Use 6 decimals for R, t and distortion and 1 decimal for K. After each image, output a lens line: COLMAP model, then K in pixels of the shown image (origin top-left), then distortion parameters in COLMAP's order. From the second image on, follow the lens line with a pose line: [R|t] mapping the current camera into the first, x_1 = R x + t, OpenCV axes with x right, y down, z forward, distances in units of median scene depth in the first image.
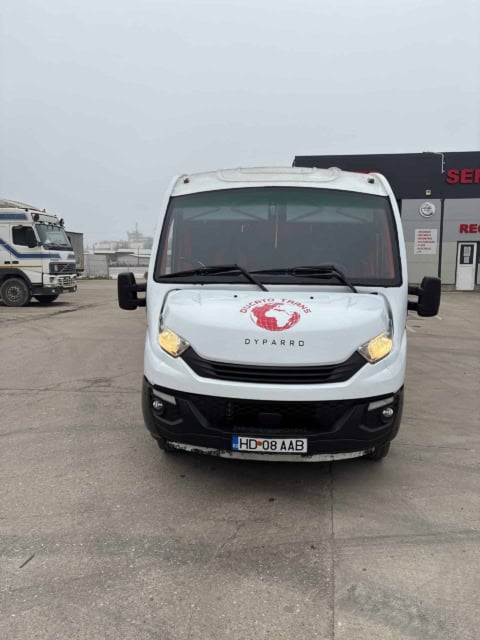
lens RADIAL K [[472.9, 0, 239.9], [0, 472.9, 320.6], [0, 0, 1]] dist [0.025262, -0.032233]
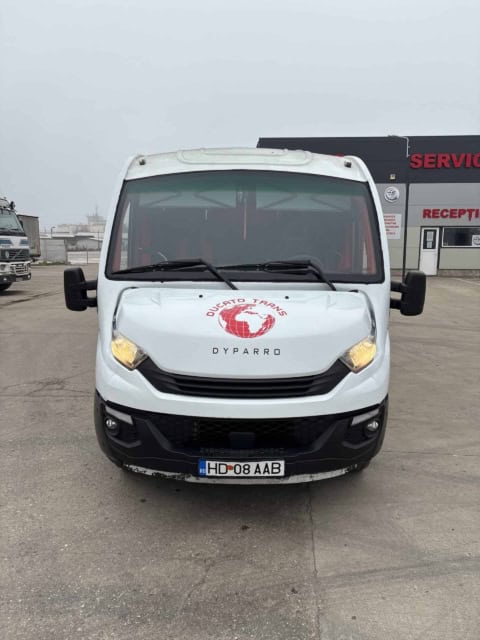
lens RADIAL K [[472.9, 0, 240.2], [0, 472.9, 320.7], [0, 0, 1]] dist [0.025262, -0.032233]
pose [[0.997162, -0.013254, 0.074104, -0.001509], [0.010703, 0.999340, 0.034721, -0.036561], [-0.074515, -0.033829, 0.996646, 0.122911]]
